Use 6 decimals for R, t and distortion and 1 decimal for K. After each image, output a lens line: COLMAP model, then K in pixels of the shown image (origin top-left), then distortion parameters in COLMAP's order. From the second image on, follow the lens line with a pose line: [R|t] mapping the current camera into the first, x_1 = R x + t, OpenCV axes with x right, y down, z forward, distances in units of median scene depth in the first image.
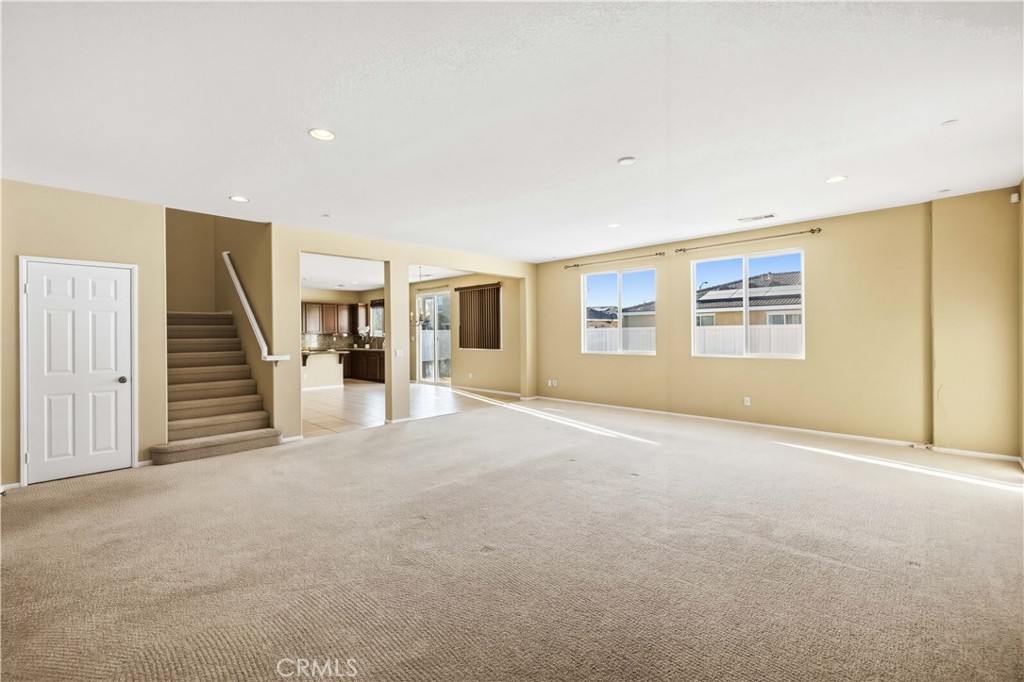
lens RADIAL K [[431.3, 0, 512.0], [0, 431.3, 341.0], [0, 0, 1]] dist [-0.000028, -0.000045]
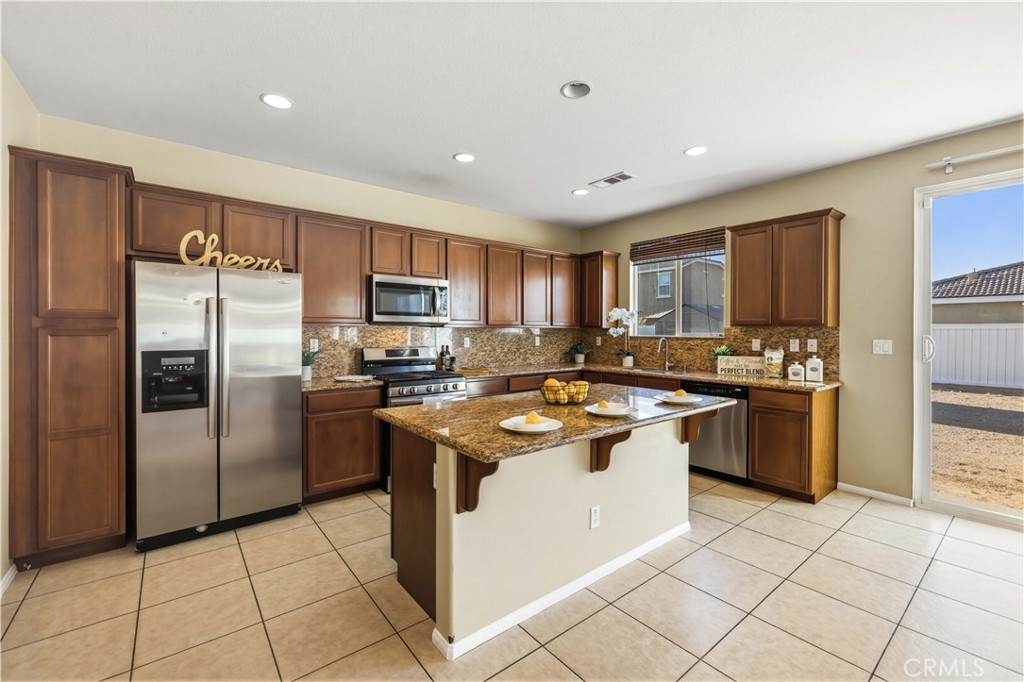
lens RADIAL K [[429.4, 0, 513.0], [0, 429.4, 333.9], [0, 0, 1]] dist [-0.000244, 0.000019]
pose [[0.991763, 0.010368, -0.127670, -0.388623], [-0.011590, 0.999894, -0.008831, -0.007882], [0.127565, 0.010238, 0.991777, 0.609740]]
